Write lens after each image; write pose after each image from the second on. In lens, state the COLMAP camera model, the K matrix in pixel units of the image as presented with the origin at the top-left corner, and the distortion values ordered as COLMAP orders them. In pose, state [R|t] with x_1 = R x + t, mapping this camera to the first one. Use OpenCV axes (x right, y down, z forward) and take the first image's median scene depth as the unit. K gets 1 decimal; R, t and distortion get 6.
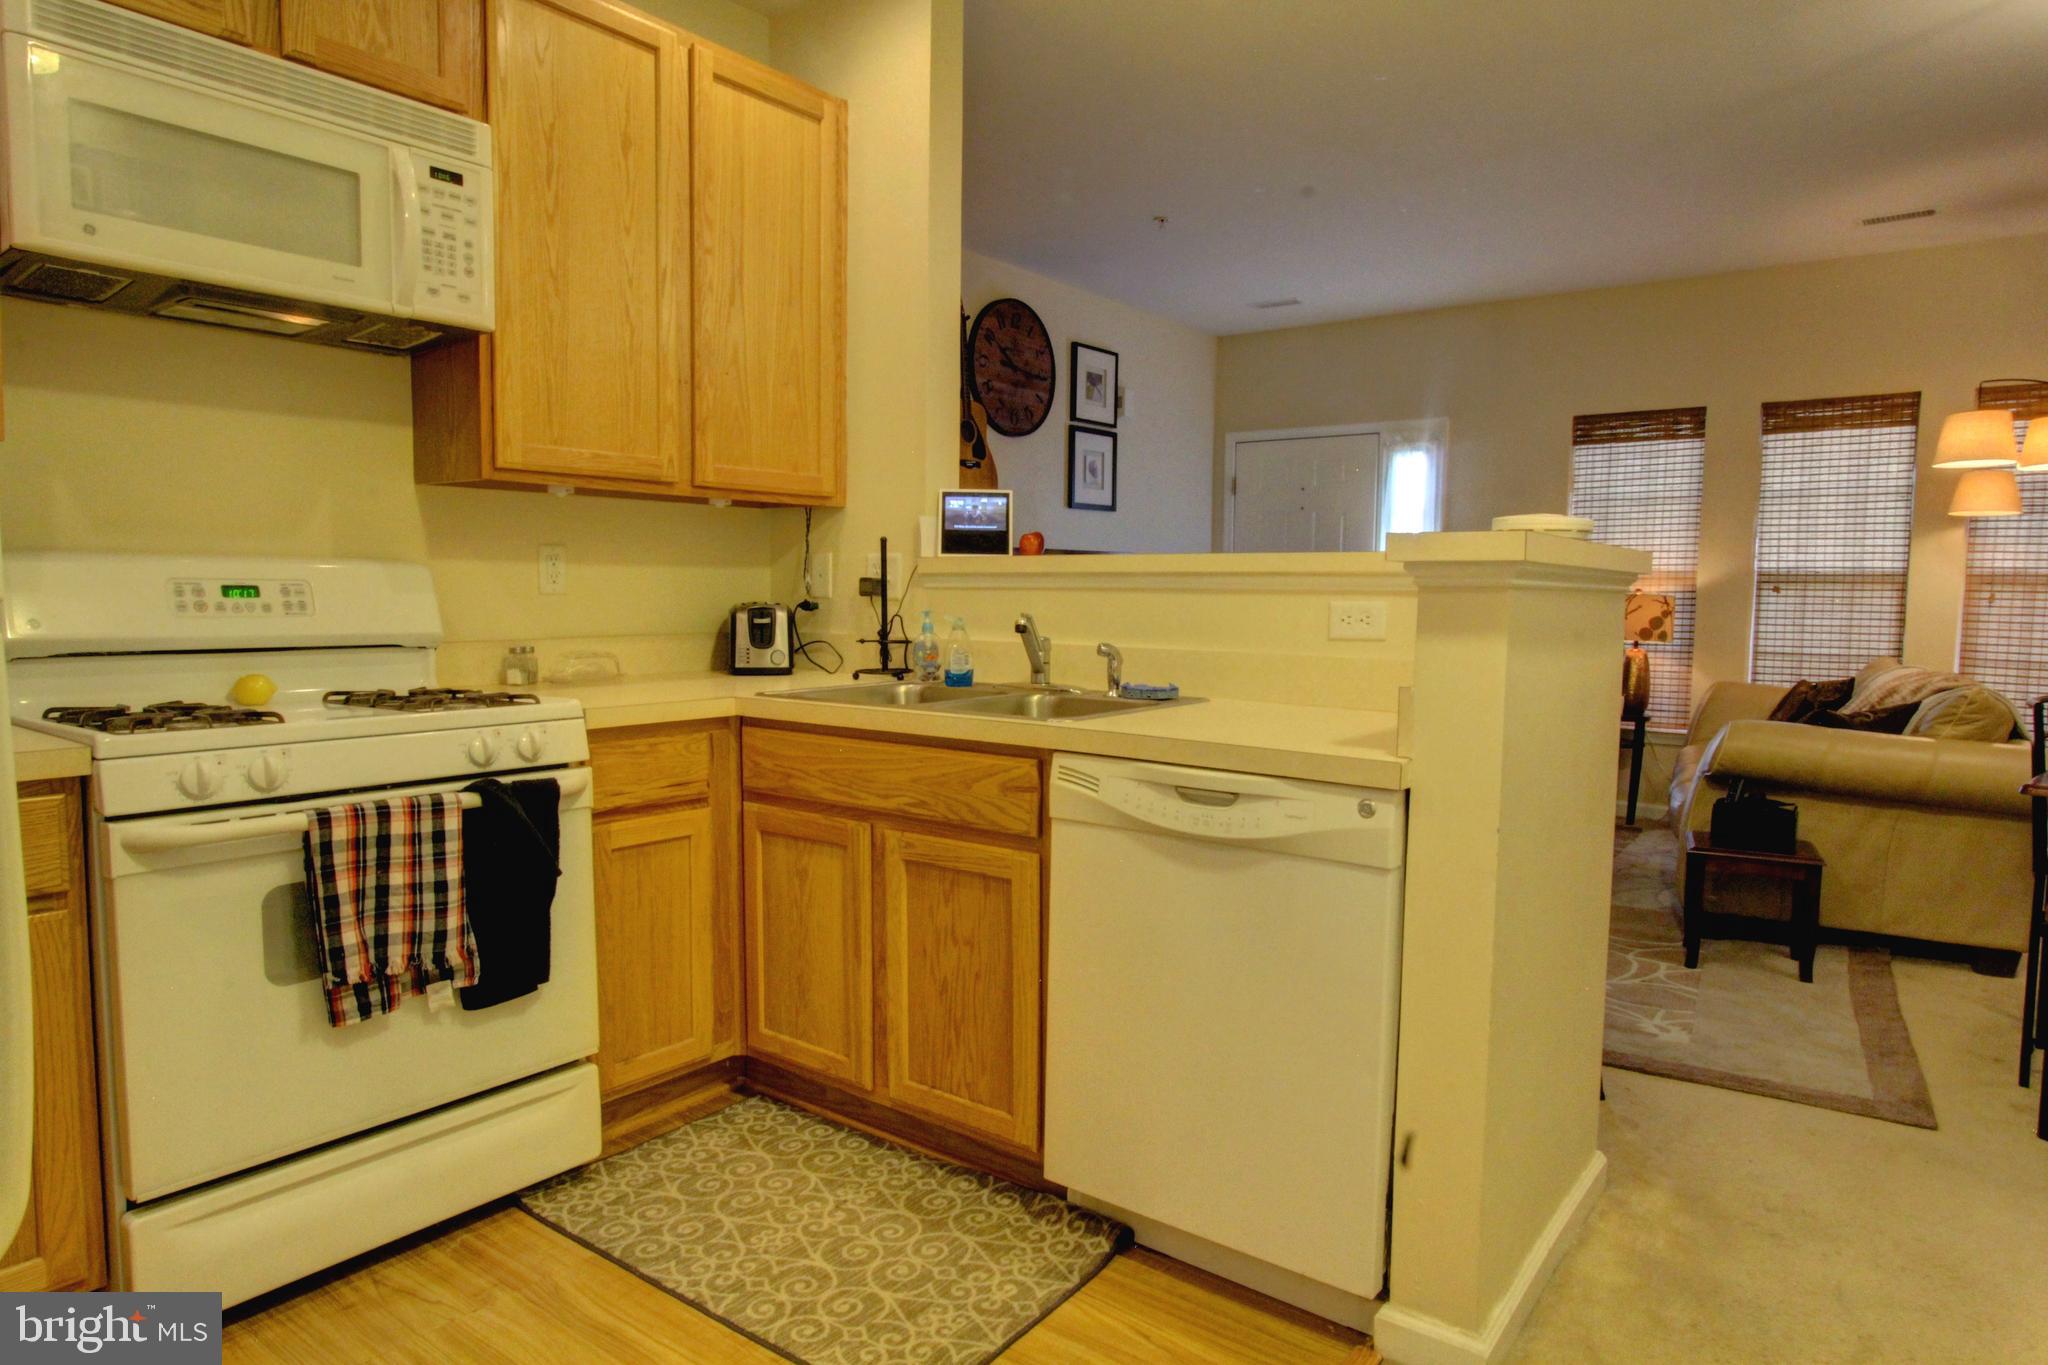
lens RADIAL K [[1210.9, 0, 1031.5], [0, 1210.9, 672.1], [0, 0, 1]] dist [-0.005957, -0.000270]
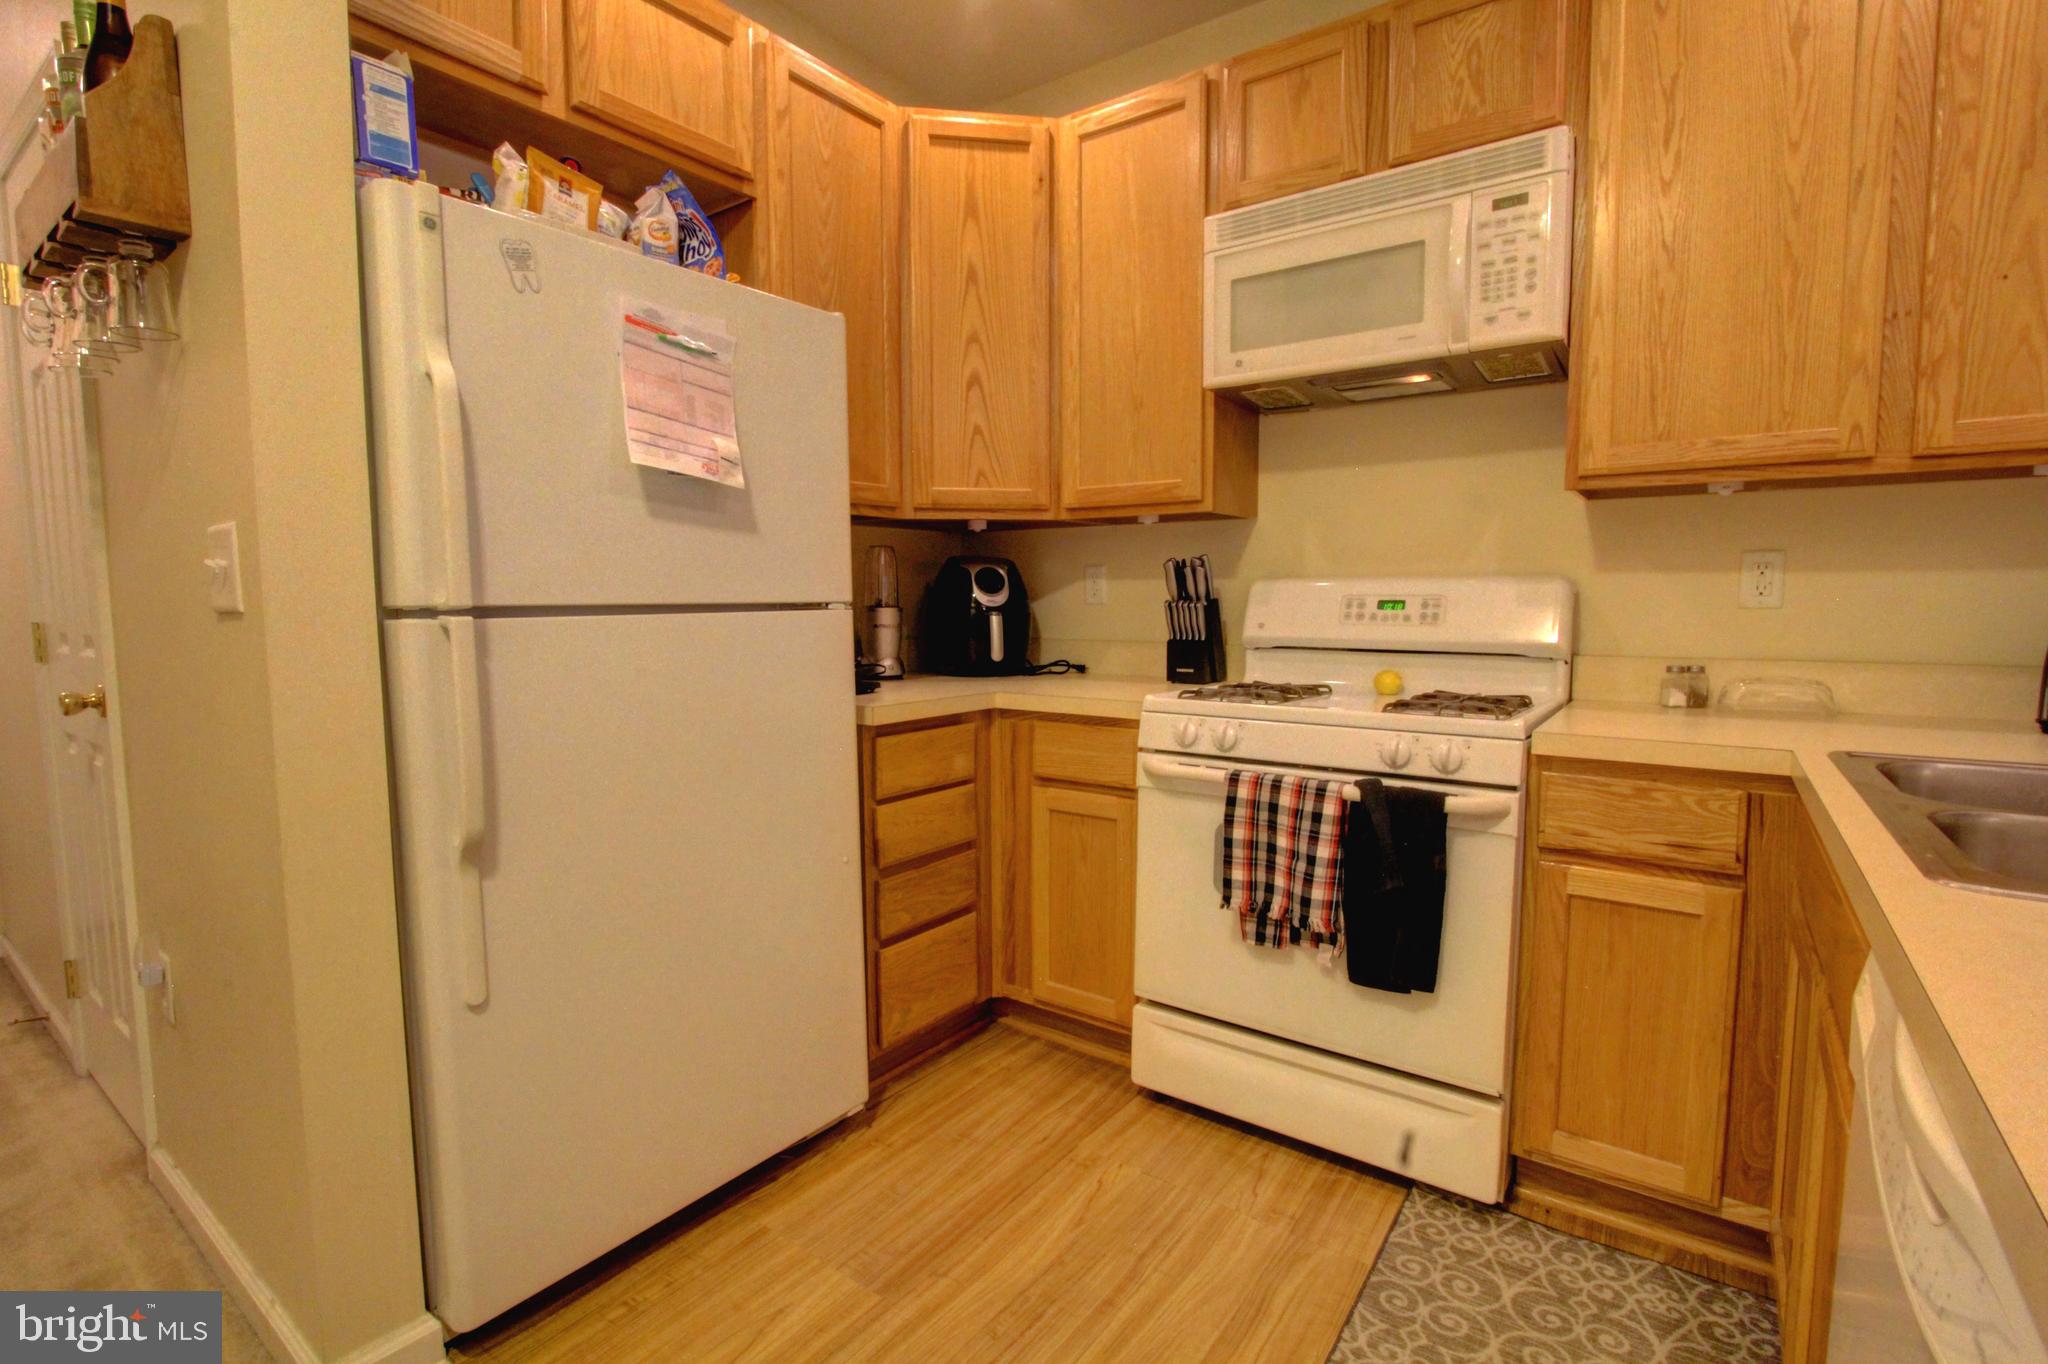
lens RADIAL K [[944.1, 0, 1020.6], [0, 944.1, 675.5], [0, 0, 1]] dist [-0.031129, 0.015375]
pose [[0.025157, 0.070714, -0.997179, 0.332519], [-0.066973, 0.995373, 0.068896, -0.035241], [0.997438, 0.065051, 0.029776, 0.592707]]
